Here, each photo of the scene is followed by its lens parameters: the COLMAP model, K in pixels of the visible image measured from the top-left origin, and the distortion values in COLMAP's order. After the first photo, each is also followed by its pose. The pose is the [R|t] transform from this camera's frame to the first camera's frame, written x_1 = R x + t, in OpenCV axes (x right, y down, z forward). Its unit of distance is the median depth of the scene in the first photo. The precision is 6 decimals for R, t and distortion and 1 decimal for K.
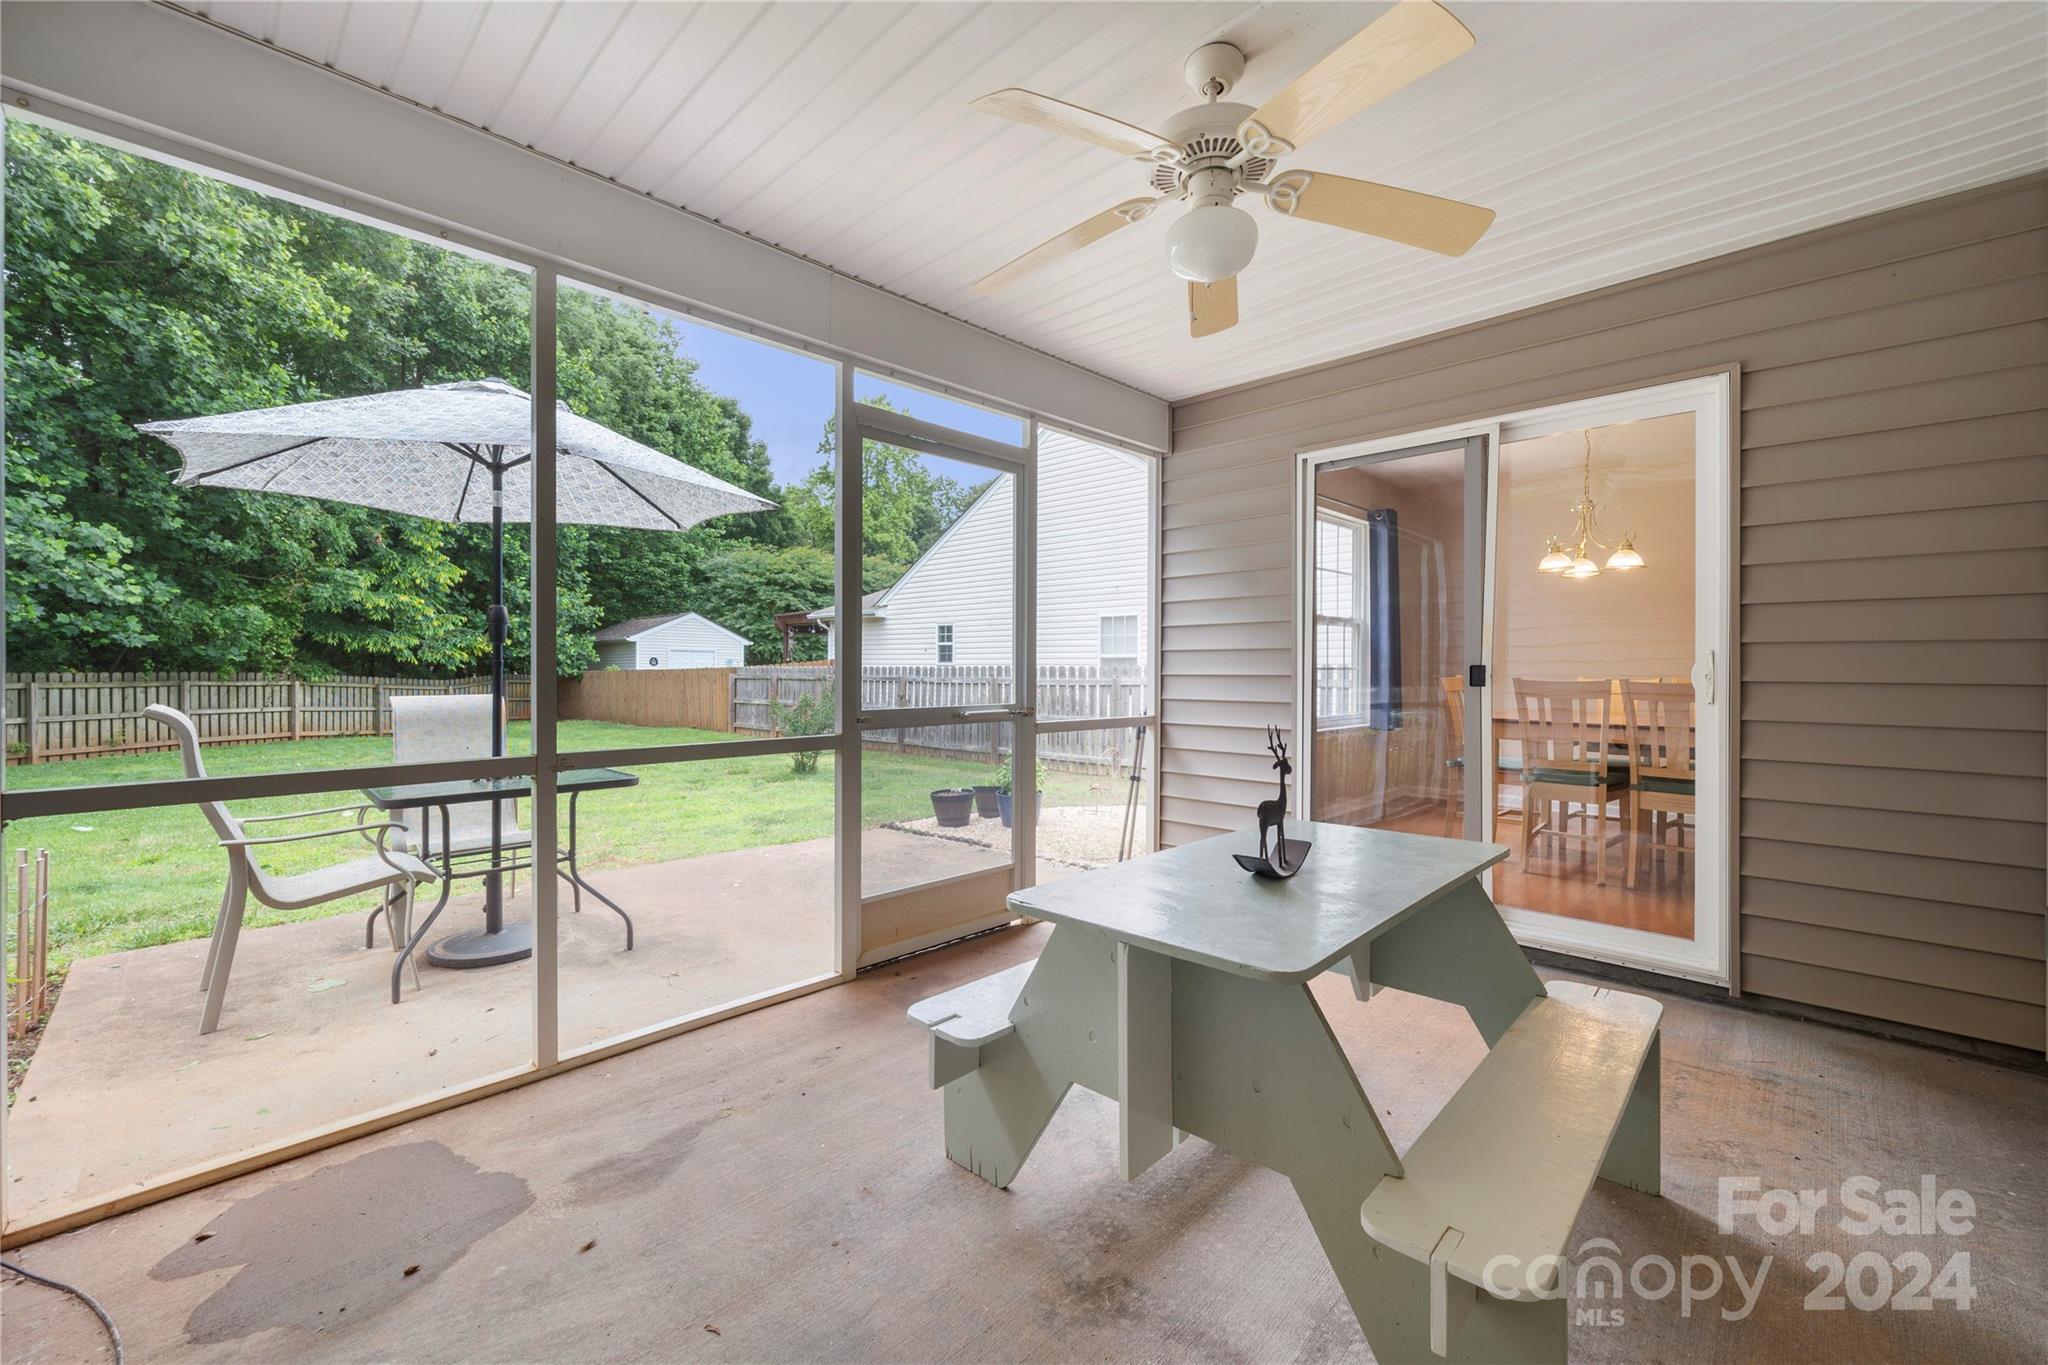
lens RADIAL K [[823.4, 0, 1019.6], [0, 823.4, 671.4], [0, 0, 1]] dist [-0.001303, -0.000144]
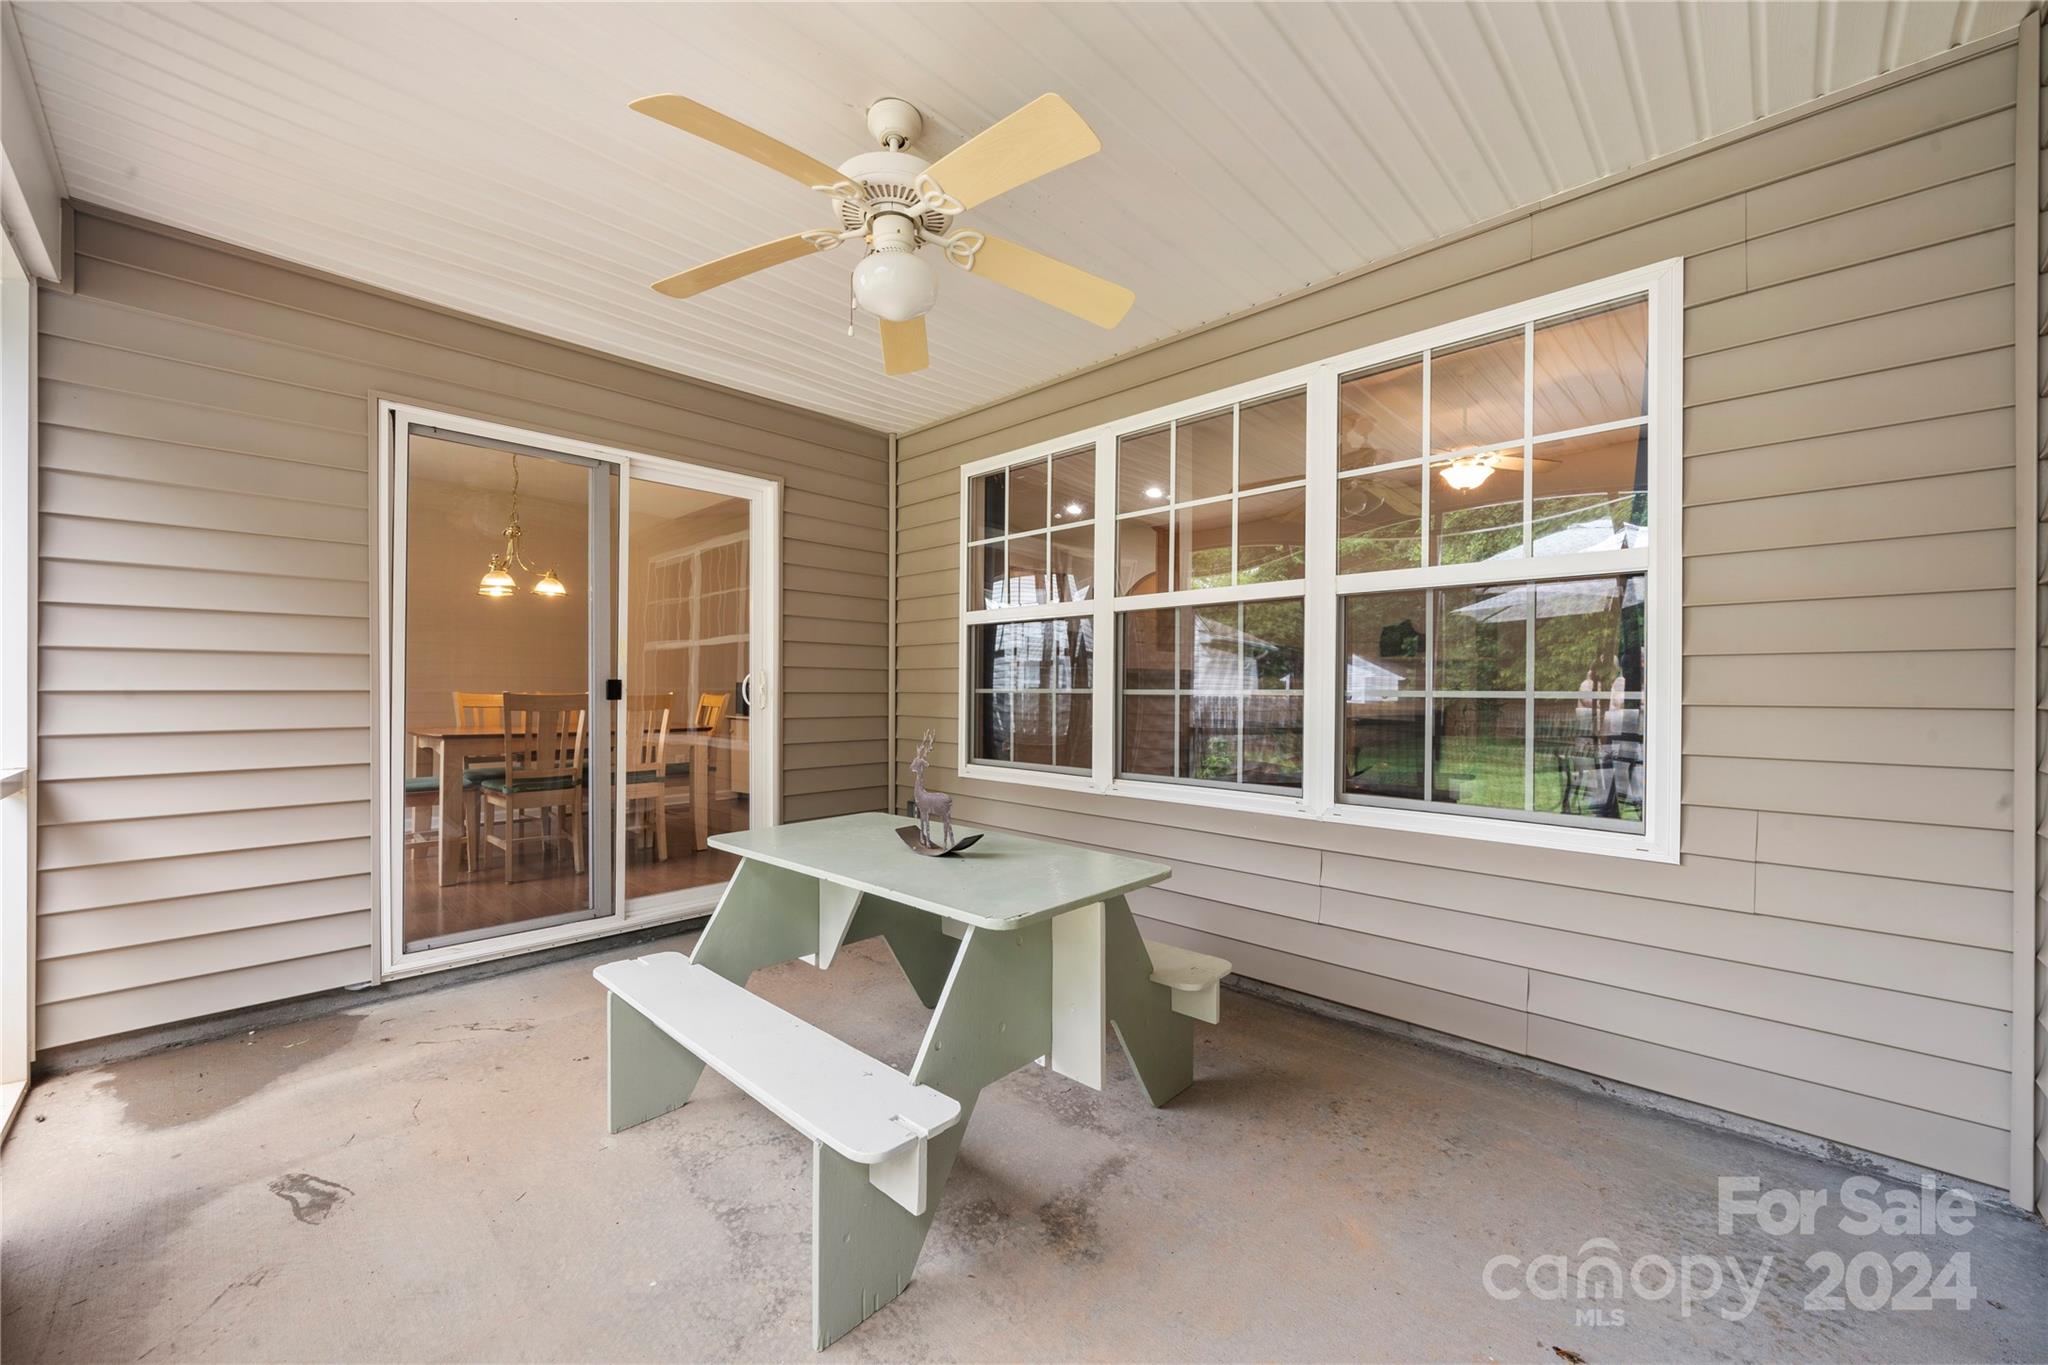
lens RADIAL K [[788.6, 0, 1026.2], [0, 788.6, 688.9], [0, 0, 1]] dist [-0.001310, -0.000104]
pose [[0.001647, -0.003090, 0.999994, -0.340244], [-0.002655, 0.999992, 0.003094, -0.000530], [-0.999995, -0.002660, 0.001639, 0.351020]]
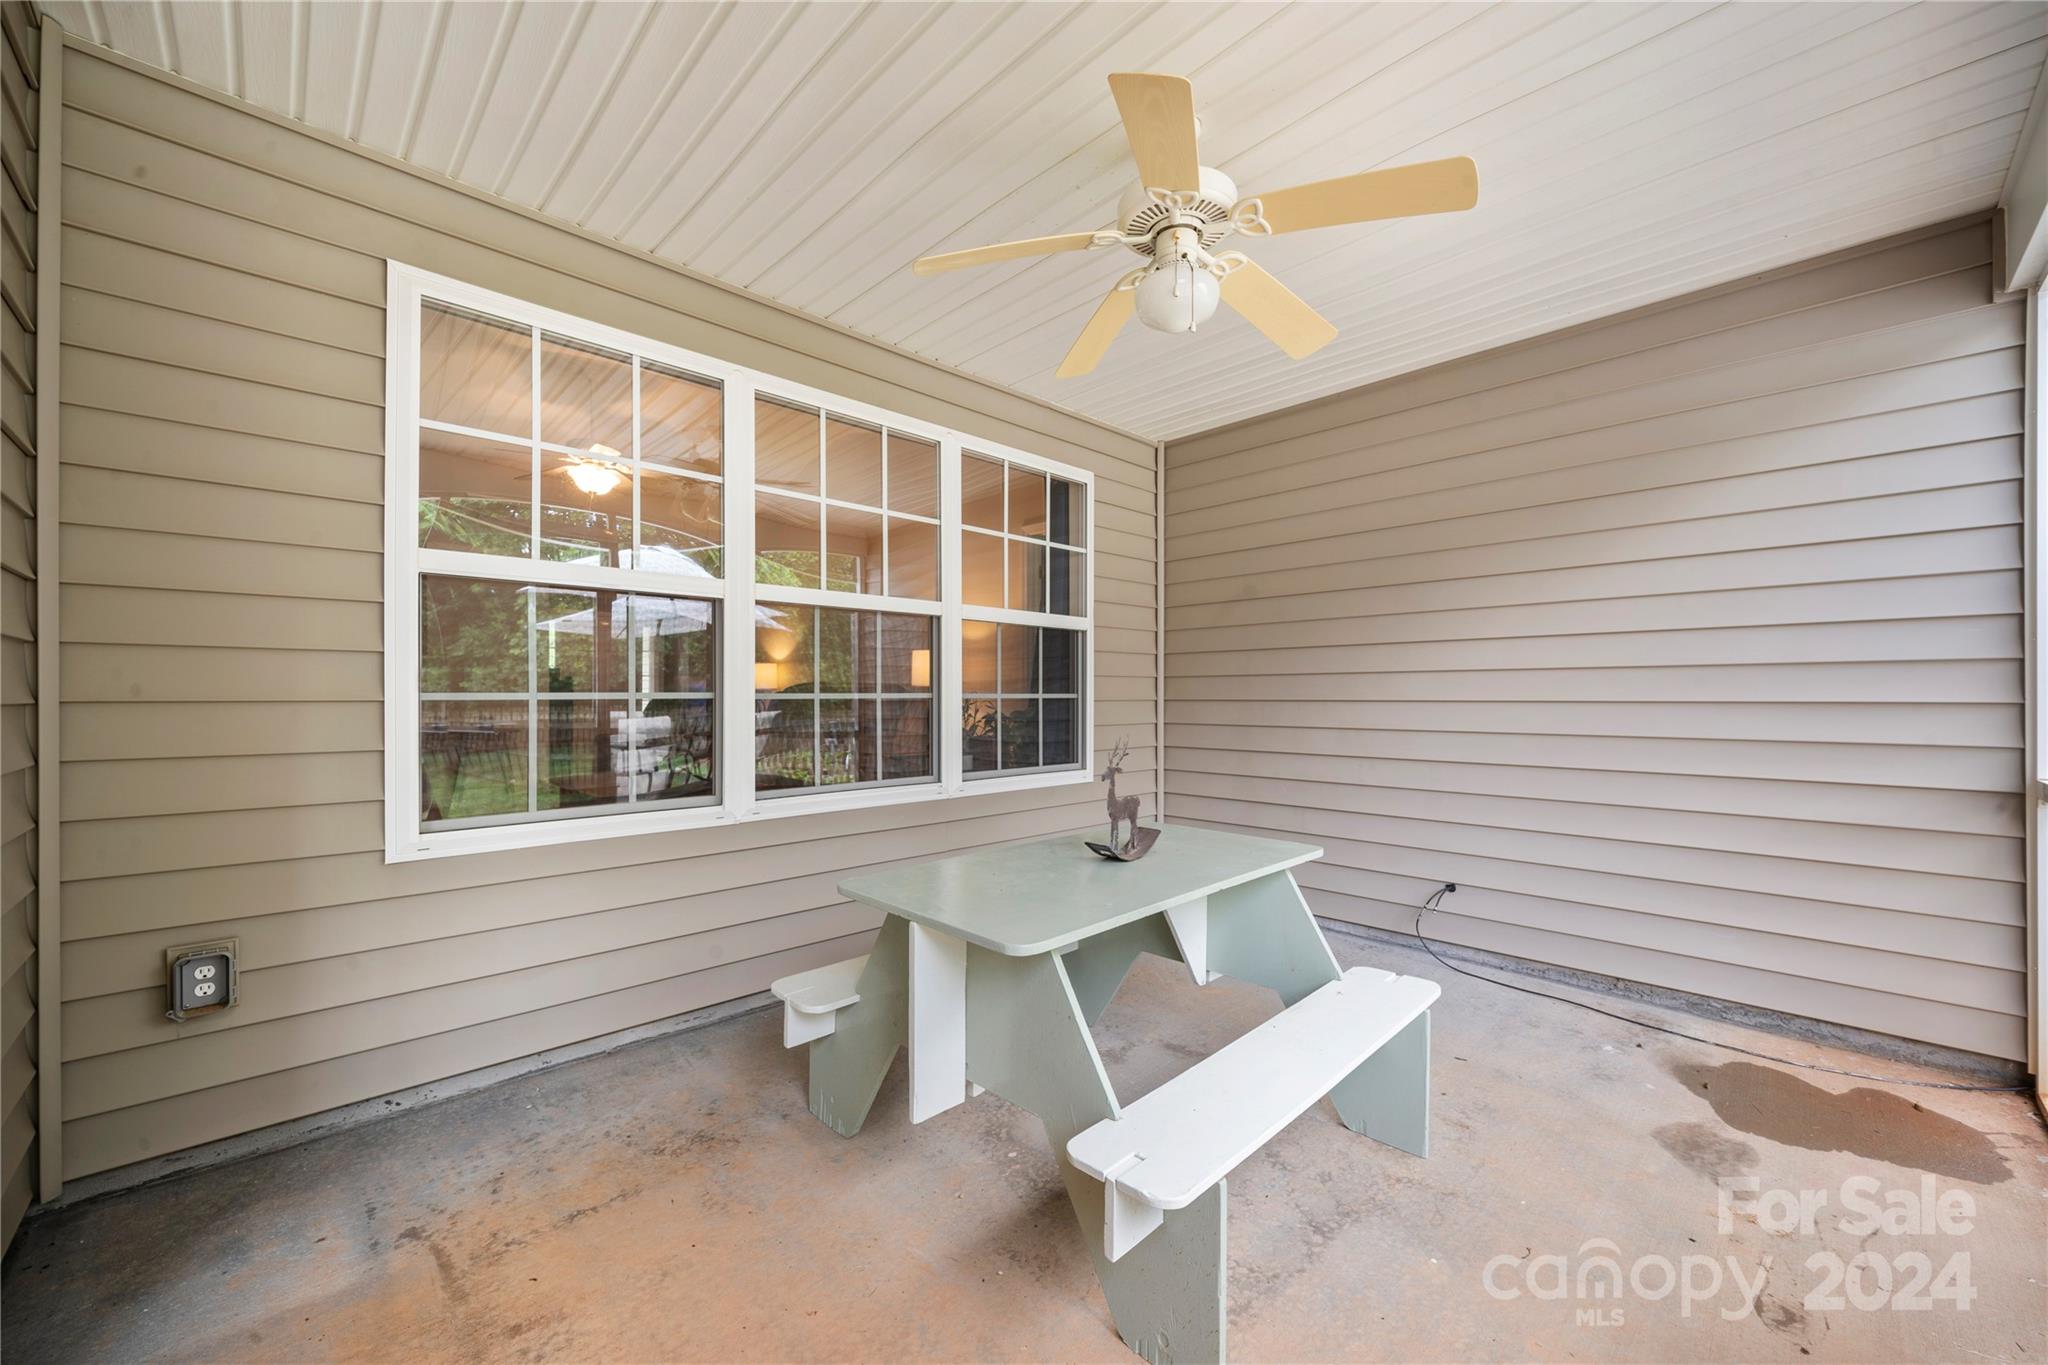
lens RADIAL K [[784.6, 0, 1024.0], [0, 784.6, 682.5], [0, 0, 1]] dist [-0.000408, -0.000092]
pose [[-0.999419, -0.002415, 0.033999, 0.167302], [-0.002749, 0.999948, -0.009784, -0.000930], [-0.033973, -0.009872, -0.999374, 0.871098]]
